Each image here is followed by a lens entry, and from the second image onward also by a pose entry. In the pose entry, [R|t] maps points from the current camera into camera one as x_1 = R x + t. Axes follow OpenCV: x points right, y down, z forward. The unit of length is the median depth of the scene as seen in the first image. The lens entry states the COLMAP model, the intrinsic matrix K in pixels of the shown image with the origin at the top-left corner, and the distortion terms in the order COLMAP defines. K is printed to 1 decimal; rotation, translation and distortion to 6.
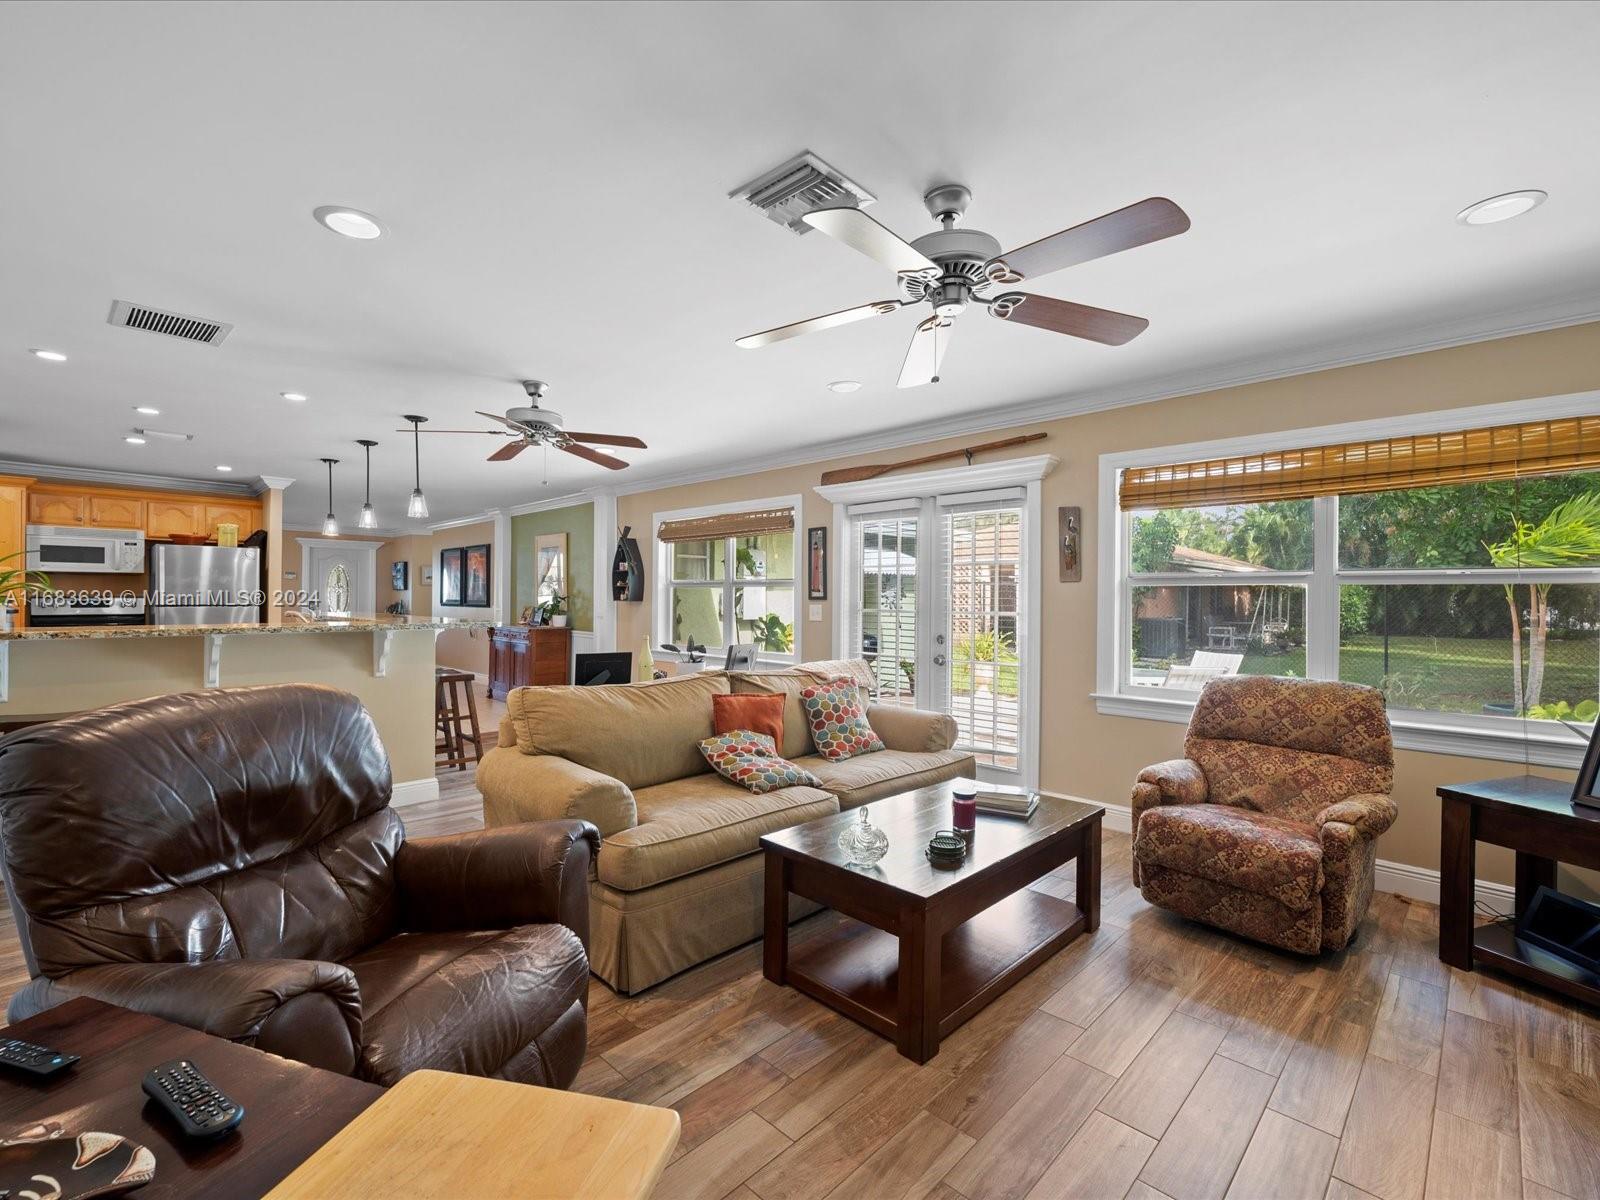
lens RADIAL K [[723.9, 0, 802.4], [0, 723.9, 595.8], [0, 0, 1]] dist [0.000367, -0.000456]
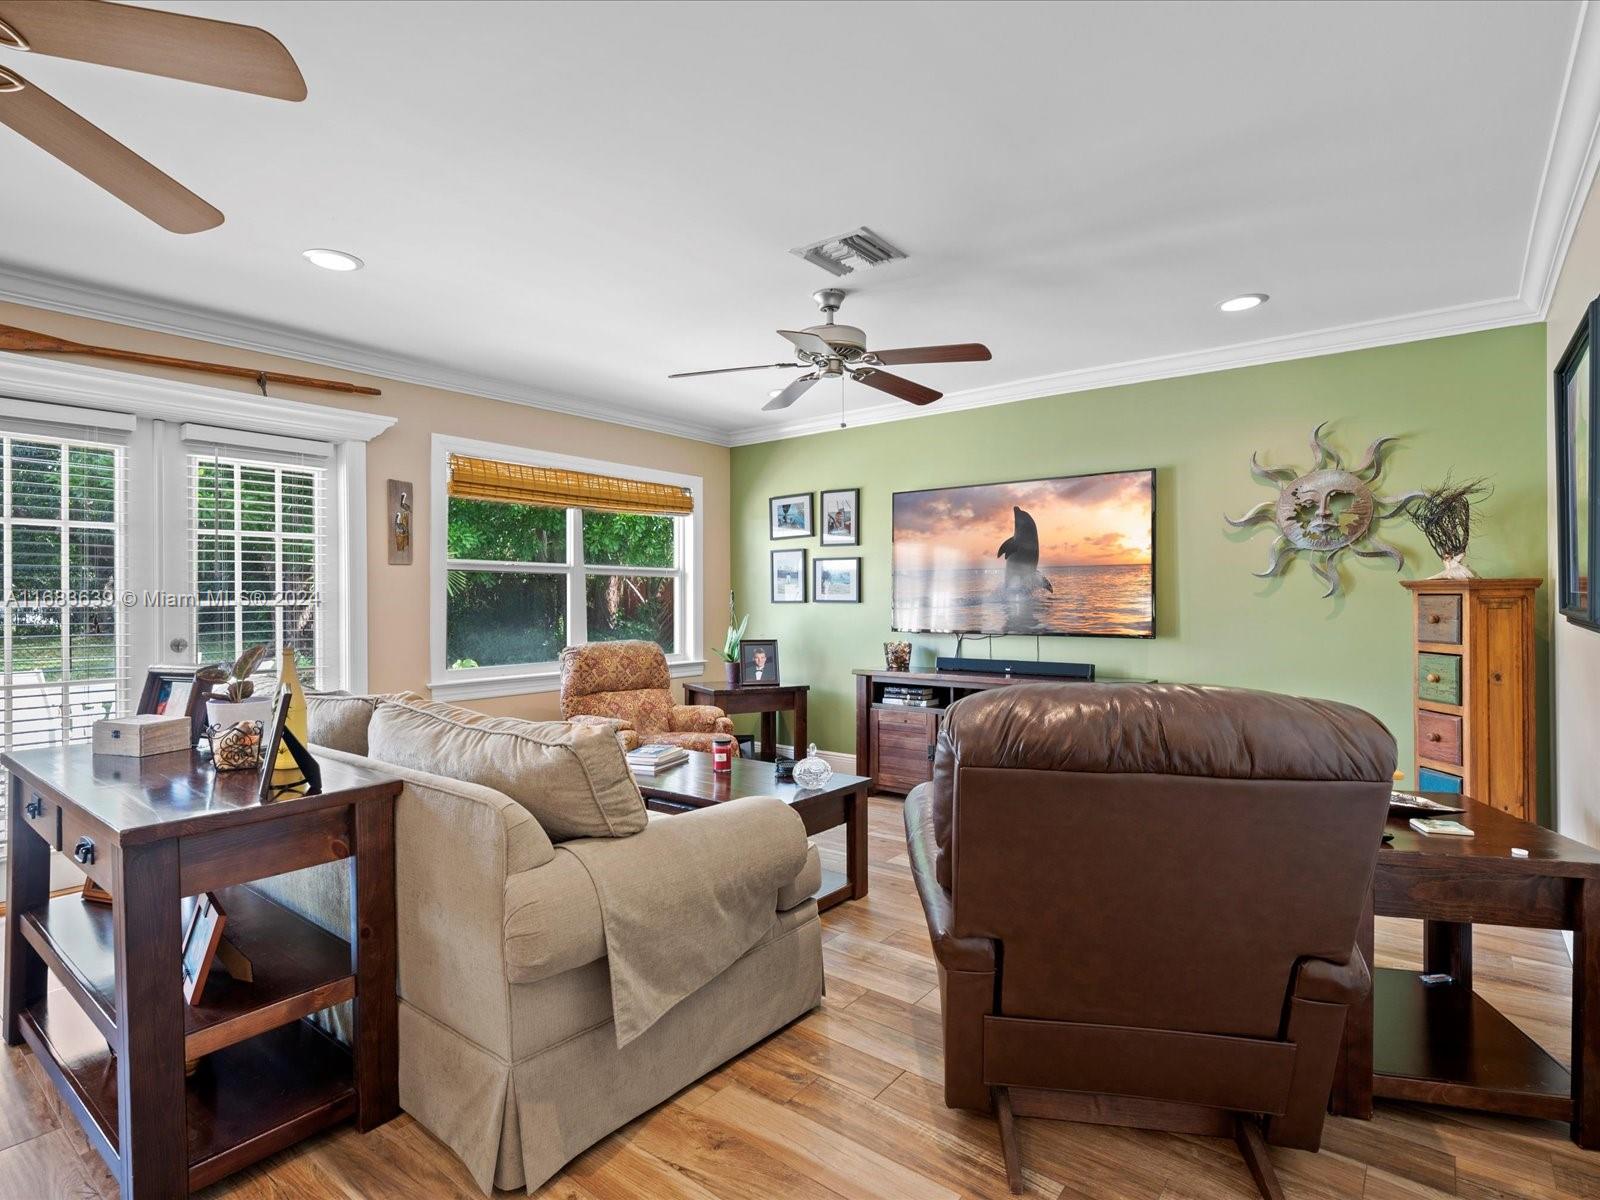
lens RADIAL K [[806.7, 0, 799.5], [0, 806.7, 600.5], [0, 0, 1]] dist [-0.011340, 0.000442]
pose [[-0.106687, -0.009364, 0.994249, -0.430207], [-0.001118, 0.999956, 0.009298, 0.010056], [-0.994292, -0.000120, -0.106693, 0.388977]]
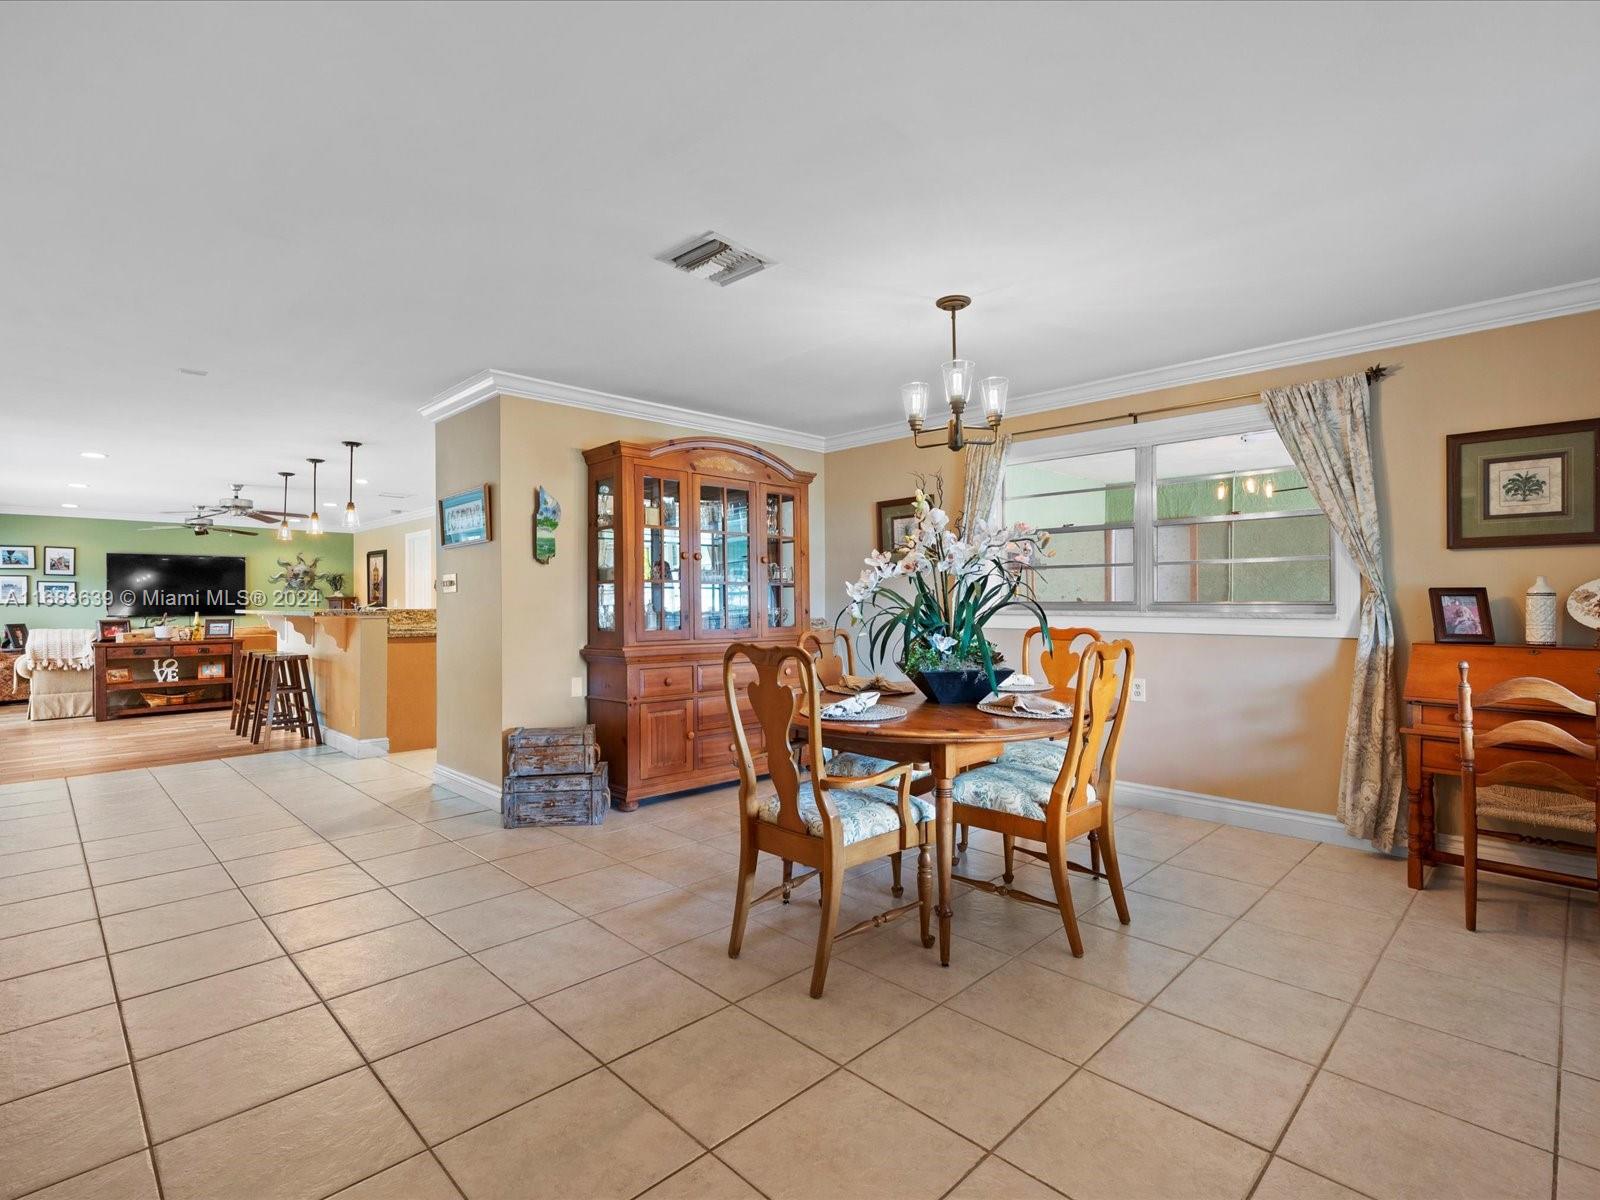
lens RADIAL K [[754.9, 0, 800.2], [0, 754.9, 603.8], [0, 0, 1]] dist [-0.004516, 0.000280]
pose [[-0.999994, -0.003173, 0.001465, -1.134127], [-0.003168, 0.999989, 0.003398, 0.009249], [-0.001476, 0.003393, -0.999993, 1.805317]]
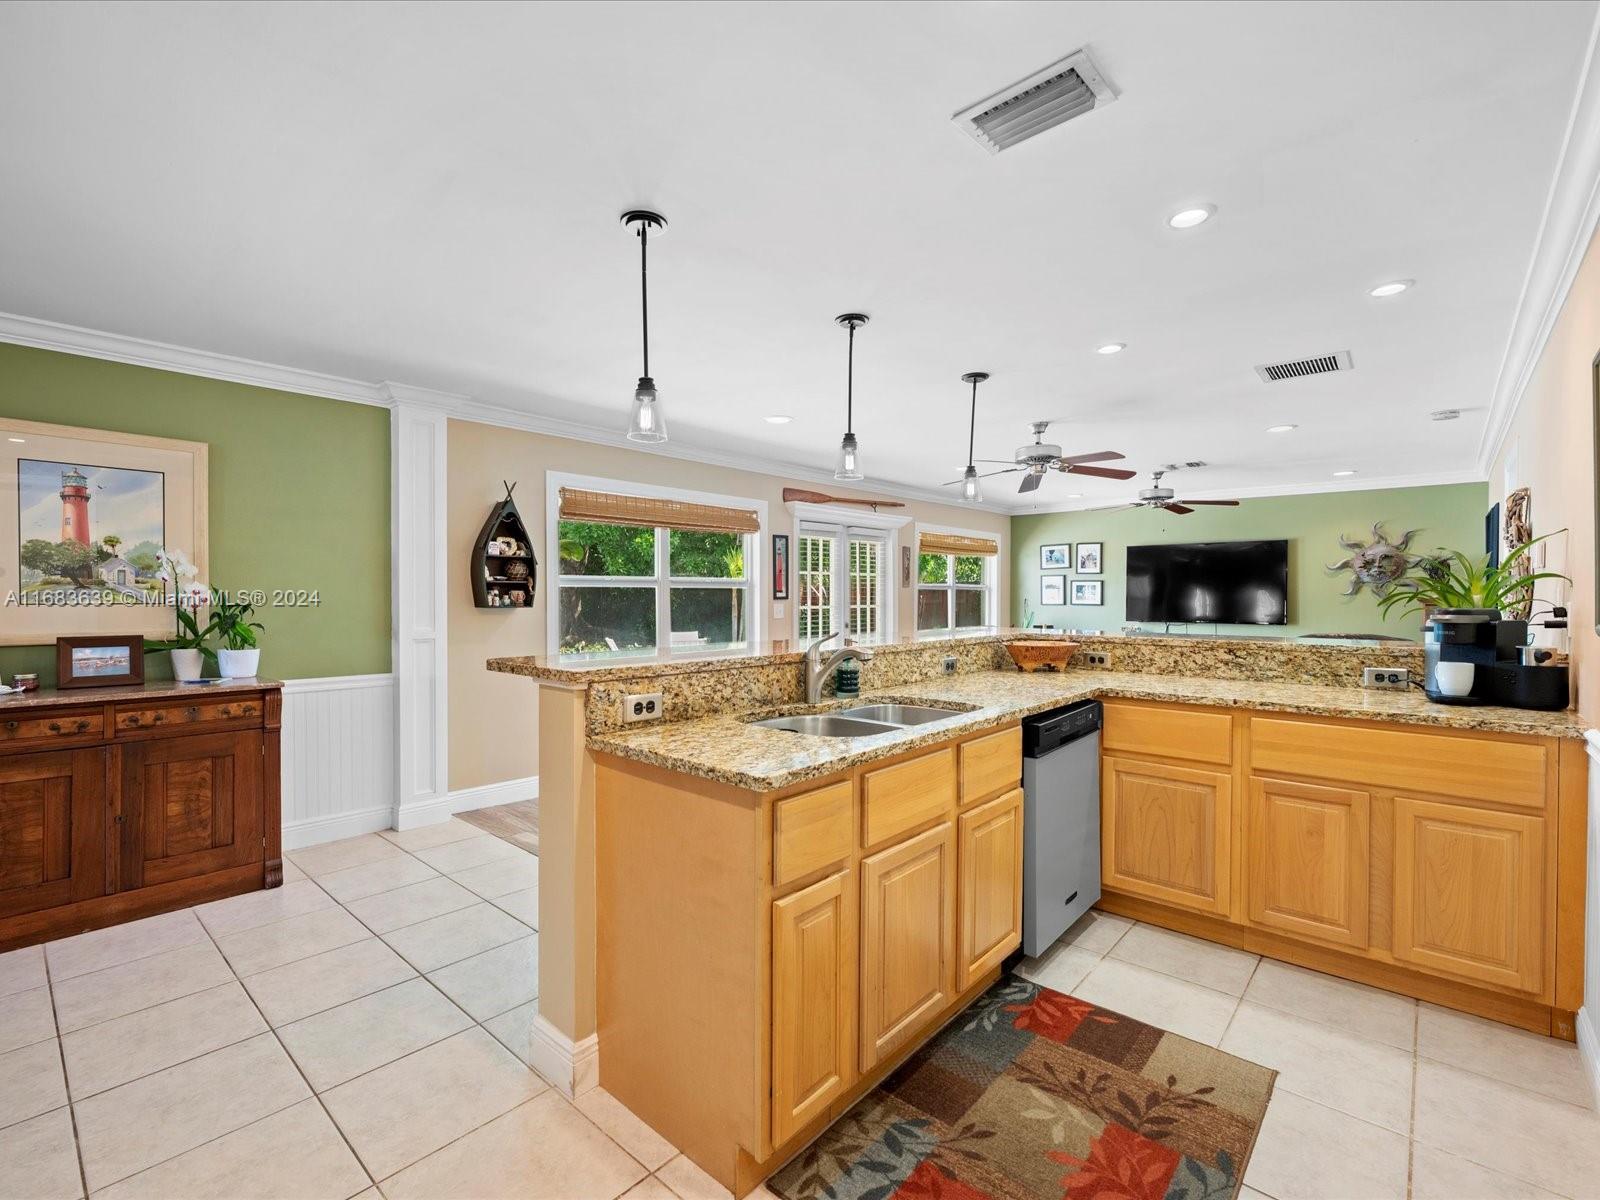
lens RADIAL K [[723.9, 0, 802.6], [0, 723.9, 606.7], [0, 0, 1]] dist [0.000367, -0.000456]
pose [[-0.054595, -0.024902, 0.998198, -0.925583], [-0.002383, 0.999689, 0.024809, -0.009564], [-0.998506, -0.001024, -0.054637, 0.865321]]
